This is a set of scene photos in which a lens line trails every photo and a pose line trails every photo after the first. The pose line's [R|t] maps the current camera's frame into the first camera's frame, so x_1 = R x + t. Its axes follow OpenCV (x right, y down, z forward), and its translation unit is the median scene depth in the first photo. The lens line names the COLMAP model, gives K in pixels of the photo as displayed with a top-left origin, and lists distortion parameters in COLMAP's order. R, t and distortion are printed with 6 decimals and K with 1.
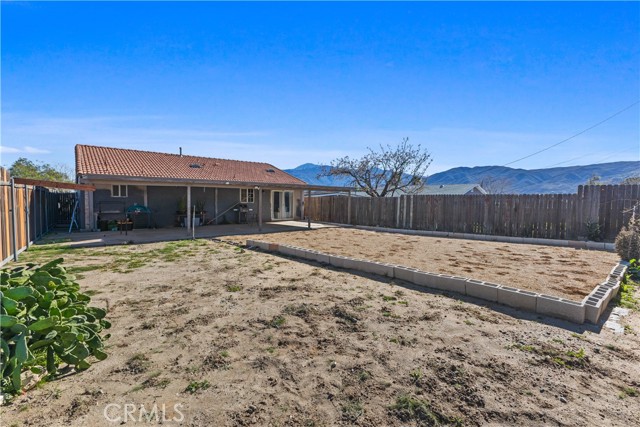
lens RADIAL K [[277.3, 0, 329.5], [0, 277.3, 215.8], [0, 0, 1]] dist [0.001952, 0.000116]
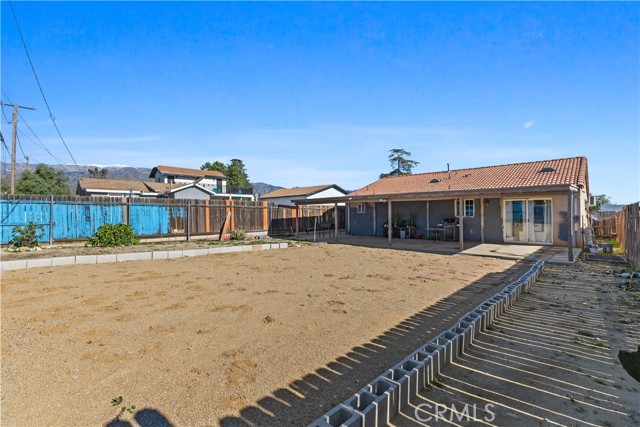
lens RADIAL K [[292.5, 0, 323.3], [0, 292.5, 212.2], [0, 0, 1]] dist [-0.005105, -0.000207]
pose [[0.095422, -0.020440, -0.995227, 0.519638], [-0.054652, 0.998174, -0.025741, -0.015792], [0.993936, 0.056847, 0.094131, 0.501685]]
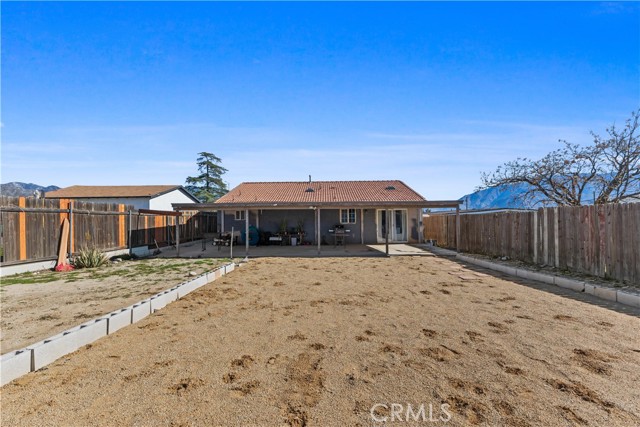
lens RADIAL K [[277.3, 0, 329.6], [0, 277.3, 218.7], [0, 0, 1]] dist [0.001952, 0.000116]
pose [[0.751327, -0.019883, -0.659630, 0.282397], [-0.020970, 0.998322, -0.053977, -0.010299], [0.659596, 0.054387, 0.749650, 0.243178]]
